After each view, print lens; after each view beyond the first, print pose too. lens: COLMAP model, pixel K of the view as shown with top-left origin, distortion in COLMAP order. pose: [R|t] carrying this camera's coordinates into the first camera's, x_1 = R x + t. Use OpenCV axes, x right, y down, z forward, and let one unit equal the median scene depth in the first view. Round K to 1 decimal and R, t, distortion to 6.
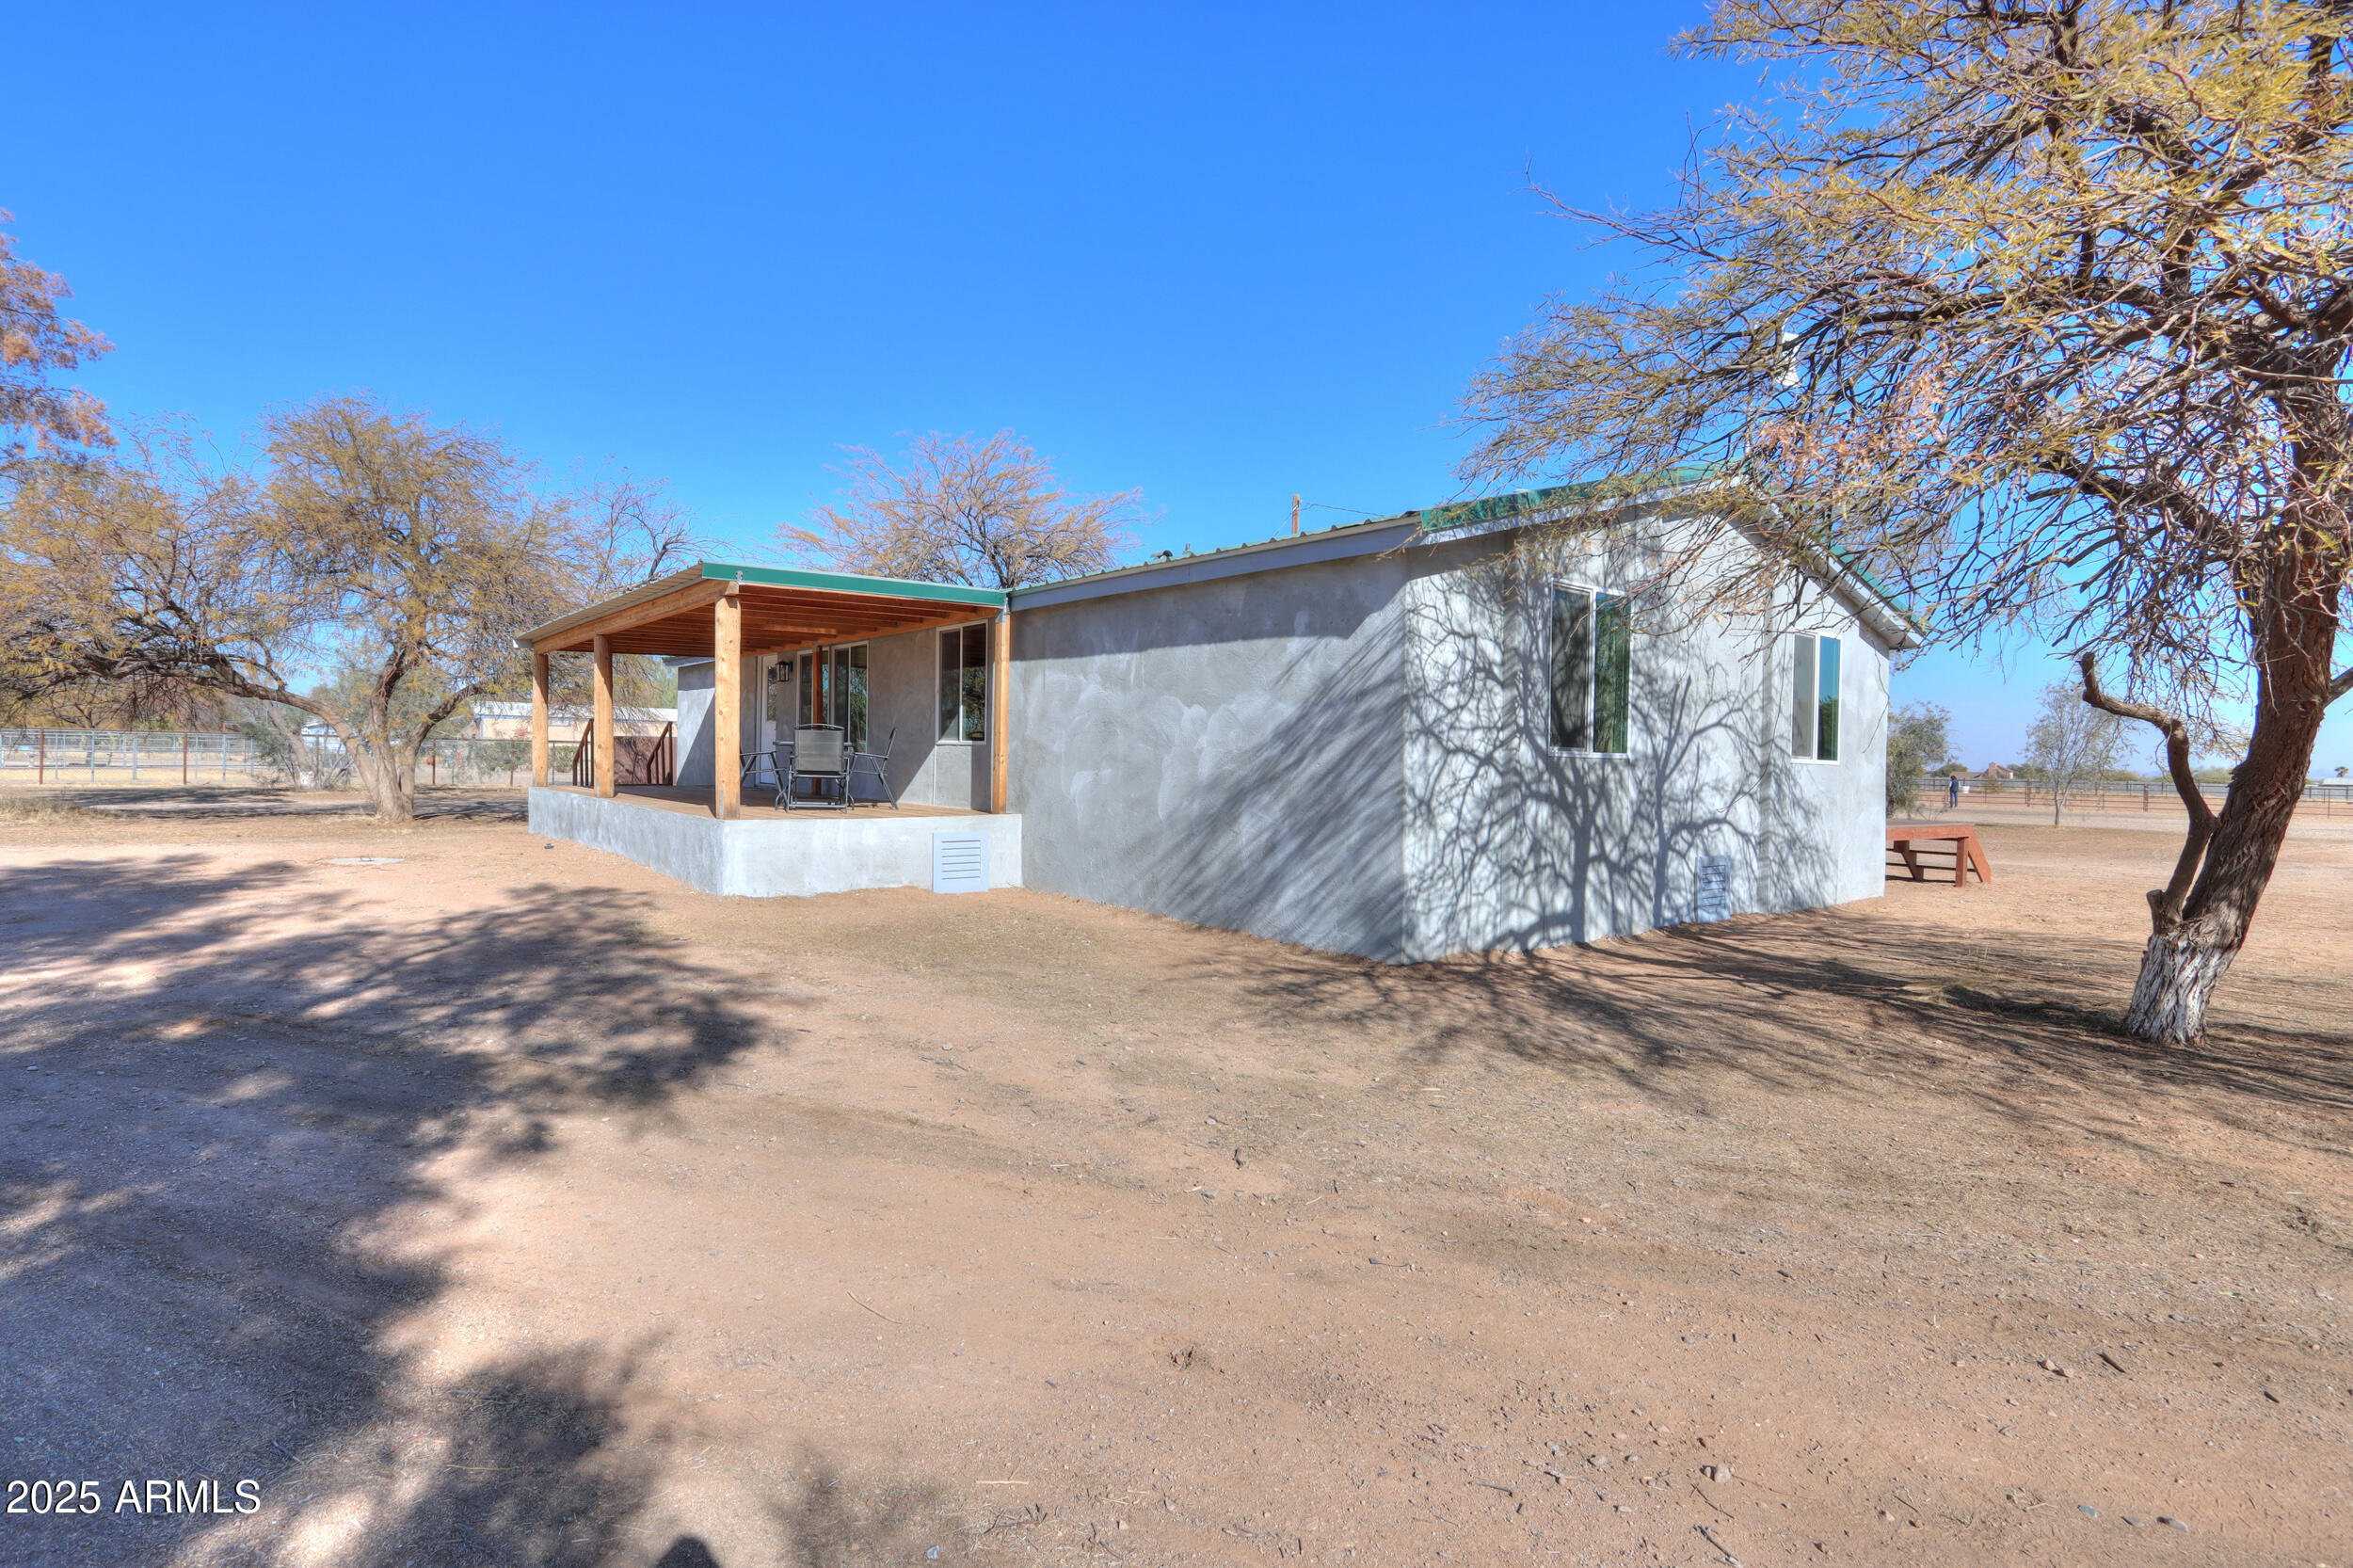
lens RADIAL K [[1148.3, 0, 1130.3], [0, 1148.3, 777.1], [0, 0, 1]] dist [-0.003860, -0.000208]
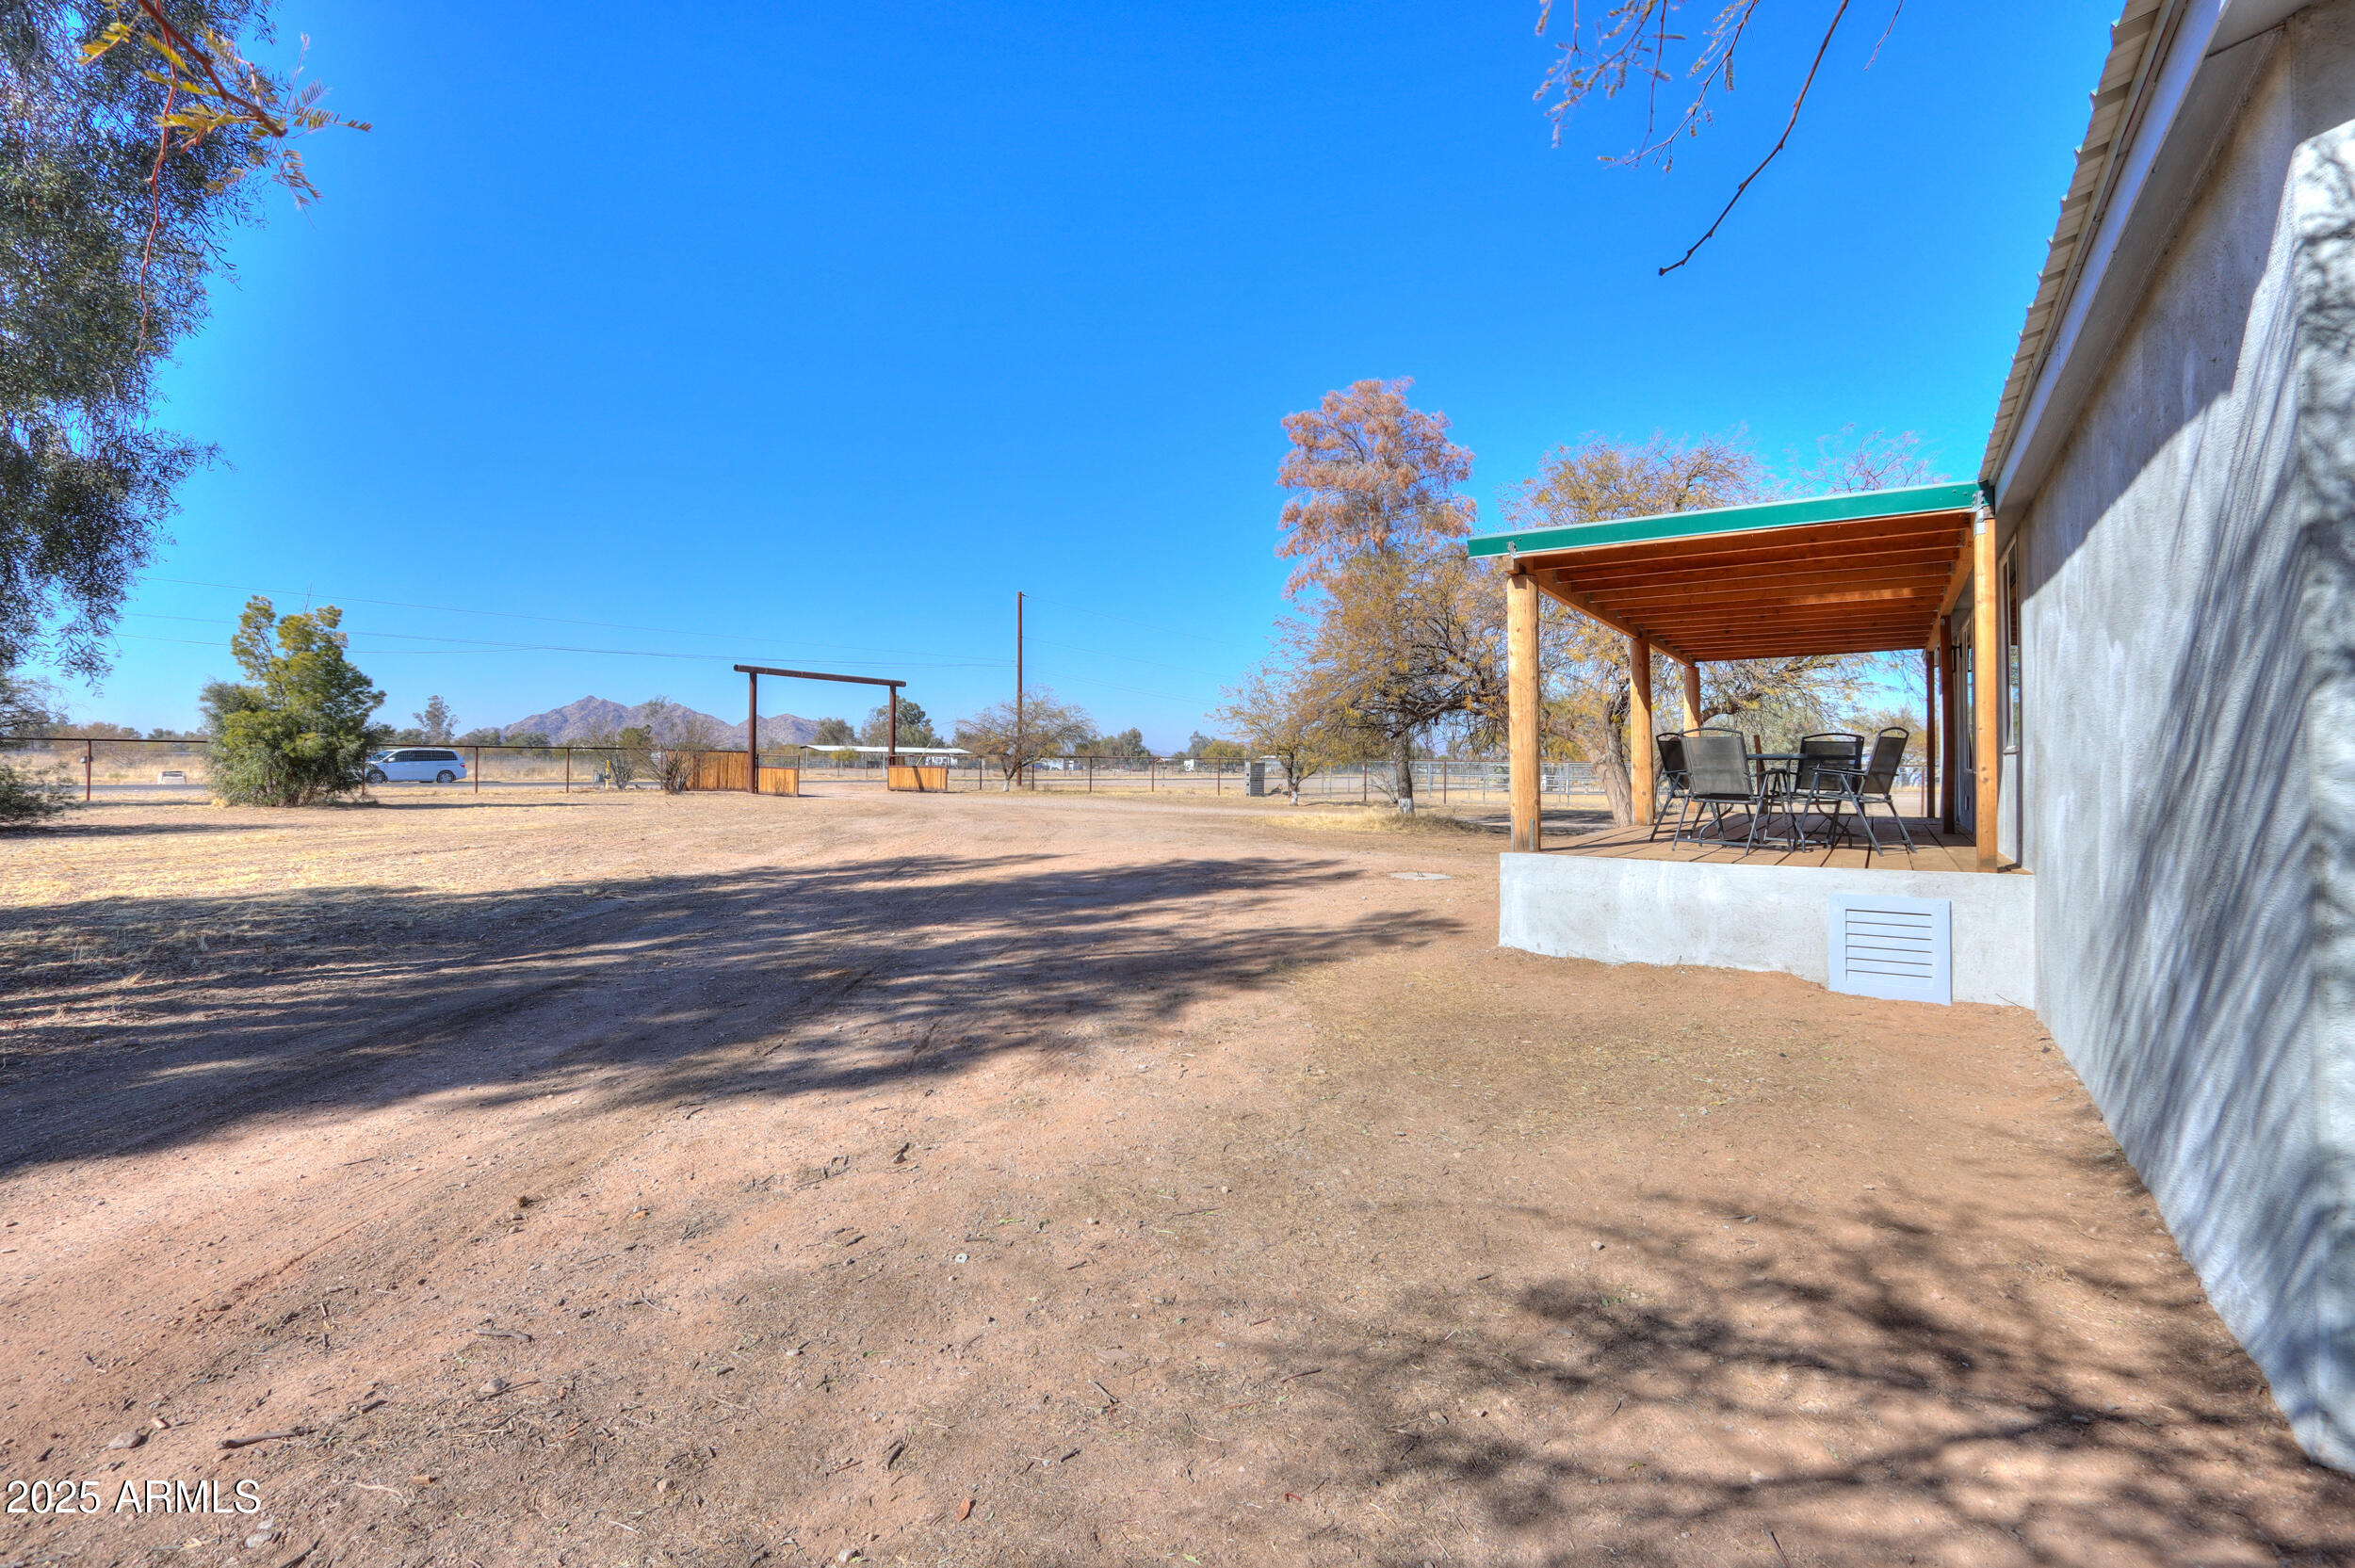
lens RADIAL K [[1149.1, 0, 1131.3], [0, 1149.1, 777.1], [0, 0, 1]] dist [-0.003860, -0.000208]
pose [[0.341438, -0.003719, -0.939897, 0.758462], [-0.016580, 0.999813, -0.009979, -0.007347], [0.939758, 0.018991, 0.341312, 1.144585]]
